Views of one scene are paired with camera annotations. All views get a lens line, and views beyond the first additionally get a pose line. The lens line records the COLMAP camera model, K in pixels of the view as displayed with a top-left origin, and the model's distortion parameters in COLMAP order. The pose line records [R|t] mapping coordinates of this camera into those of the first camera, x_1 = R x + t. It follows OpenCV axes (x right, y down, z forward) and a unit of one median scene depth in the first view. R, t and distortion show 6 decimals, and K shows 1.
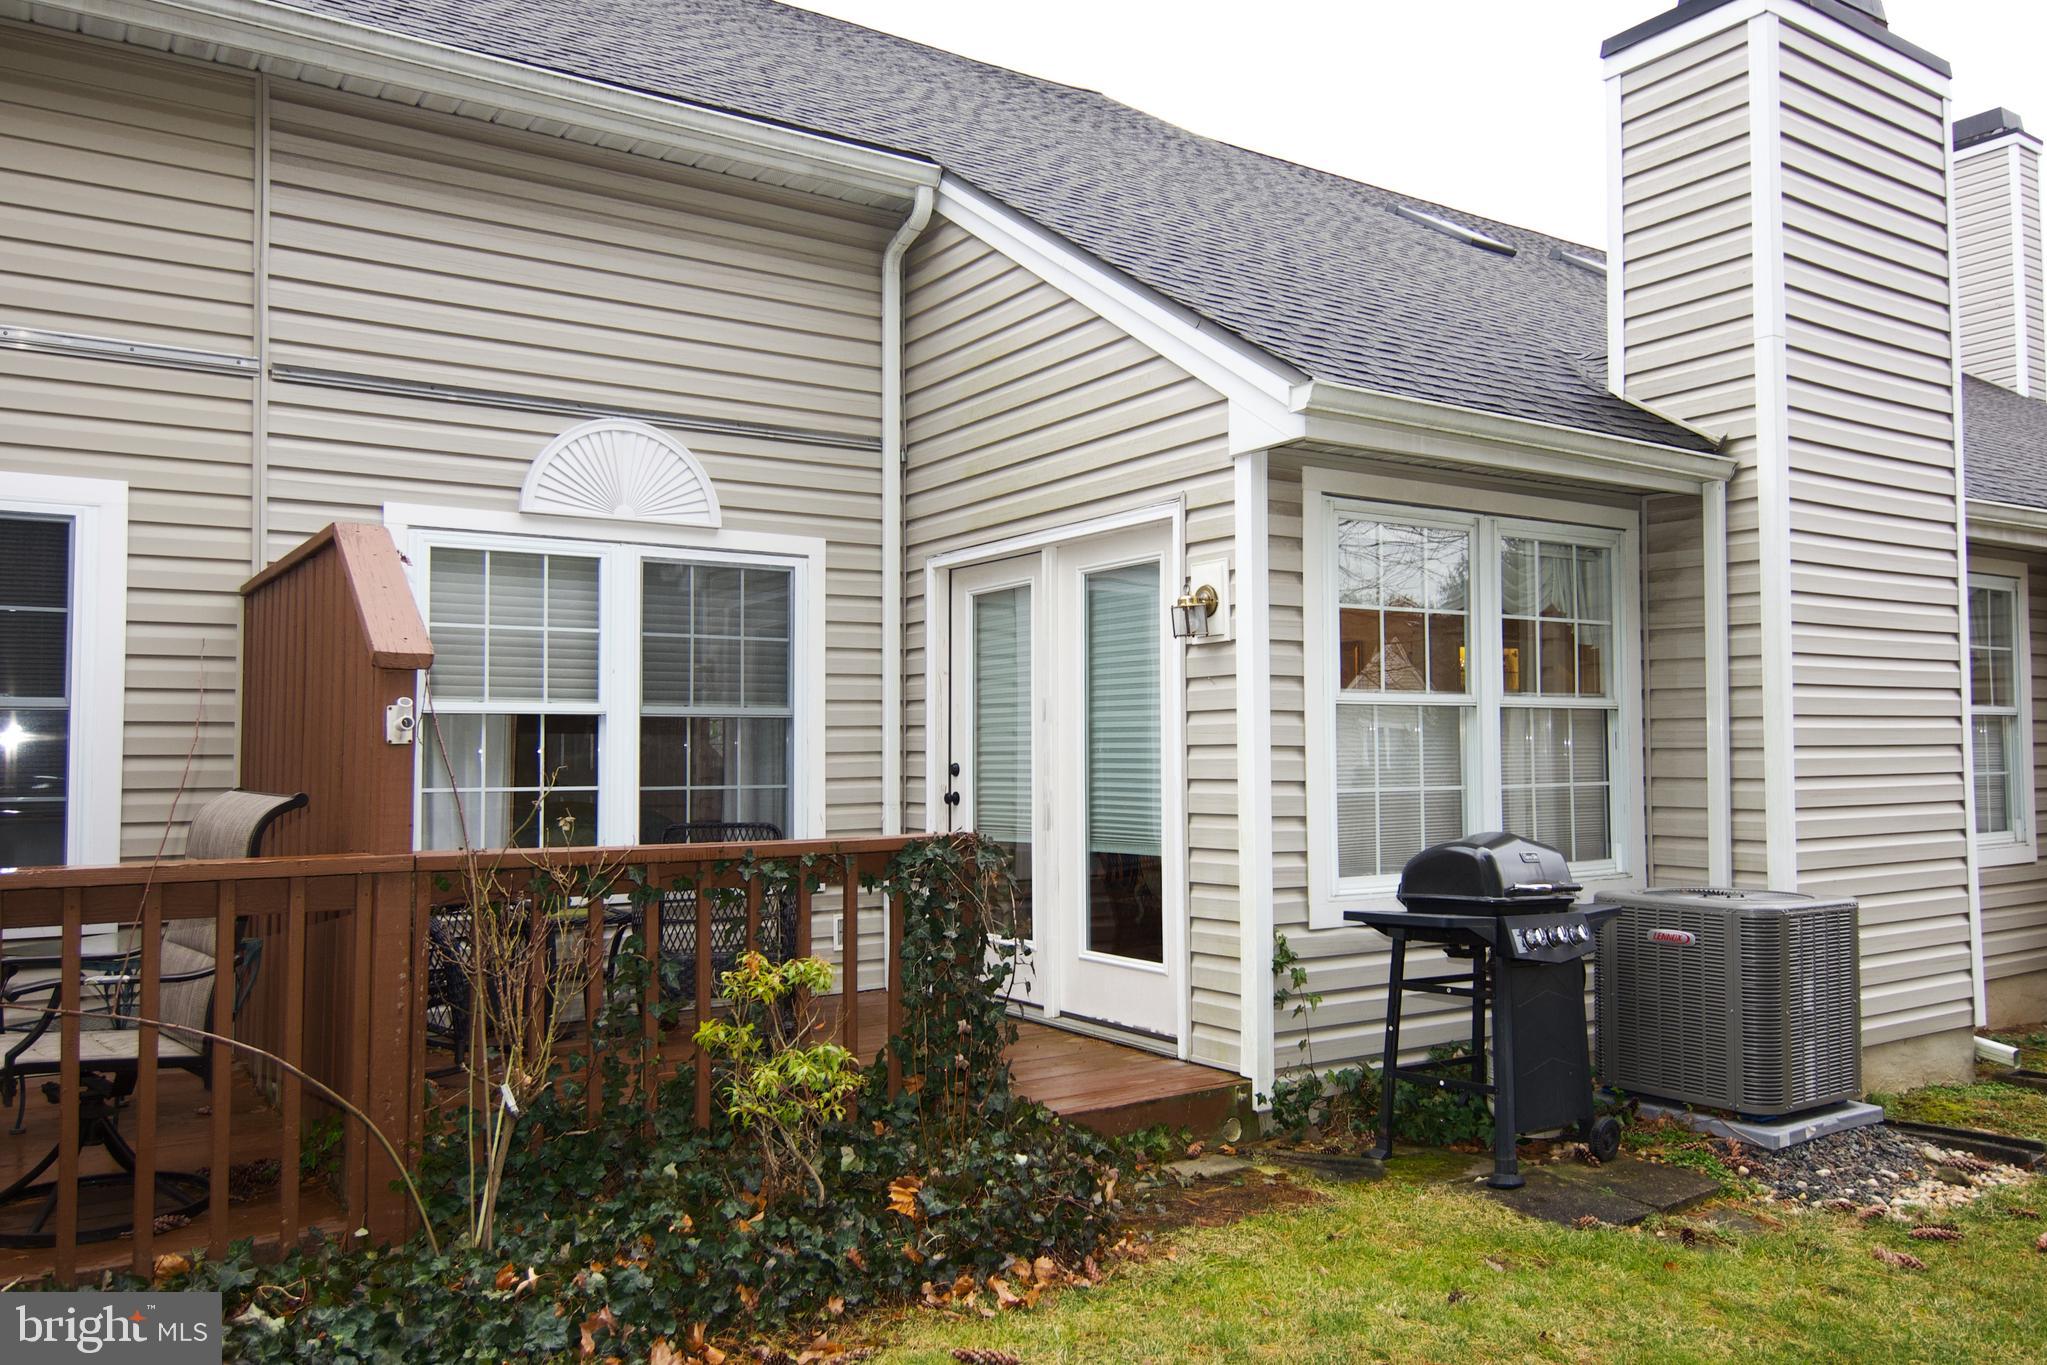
lens RADIAL K [[1509.0, 0, 1023.5], [0, 1509.0, 682.5], [0, 0, 1]] dist [0.014440, -0.003131]
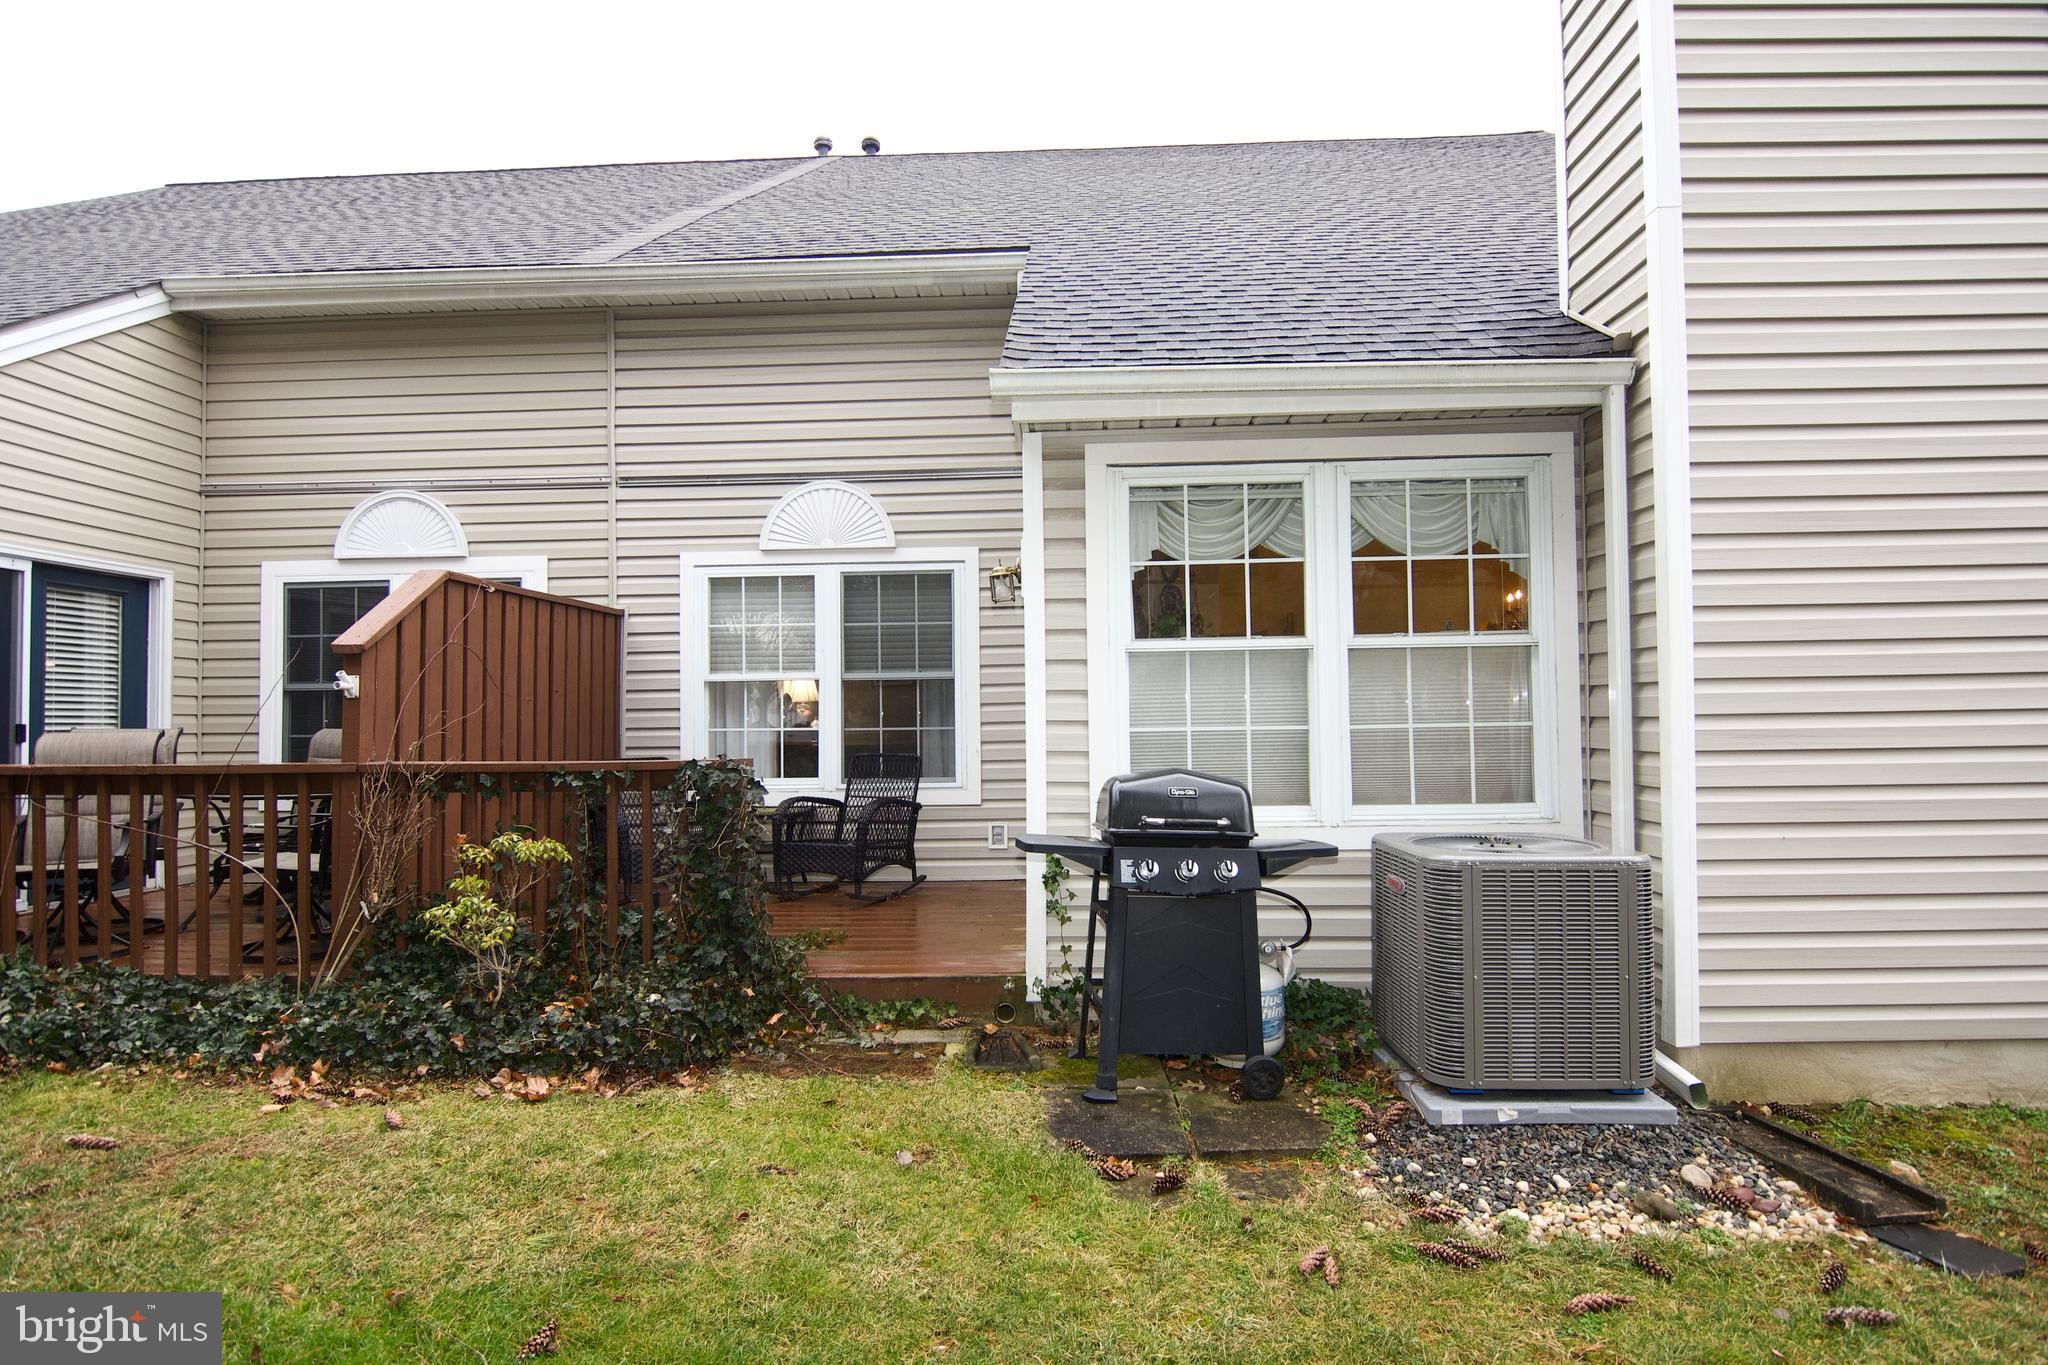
lens RADIAL K [[1064.2, 0, 1051.7], [0, 1064.2, 685.0], [0, 0, 1]] dist [0.006939, -0.021995]
pose [[0.813638, -0.022826, -0.580924, 0.550151], [0.035316, 0.999324, 0.010198, 0.025071], [0.580298, -0.028814, 0.813894, 0.288193]]
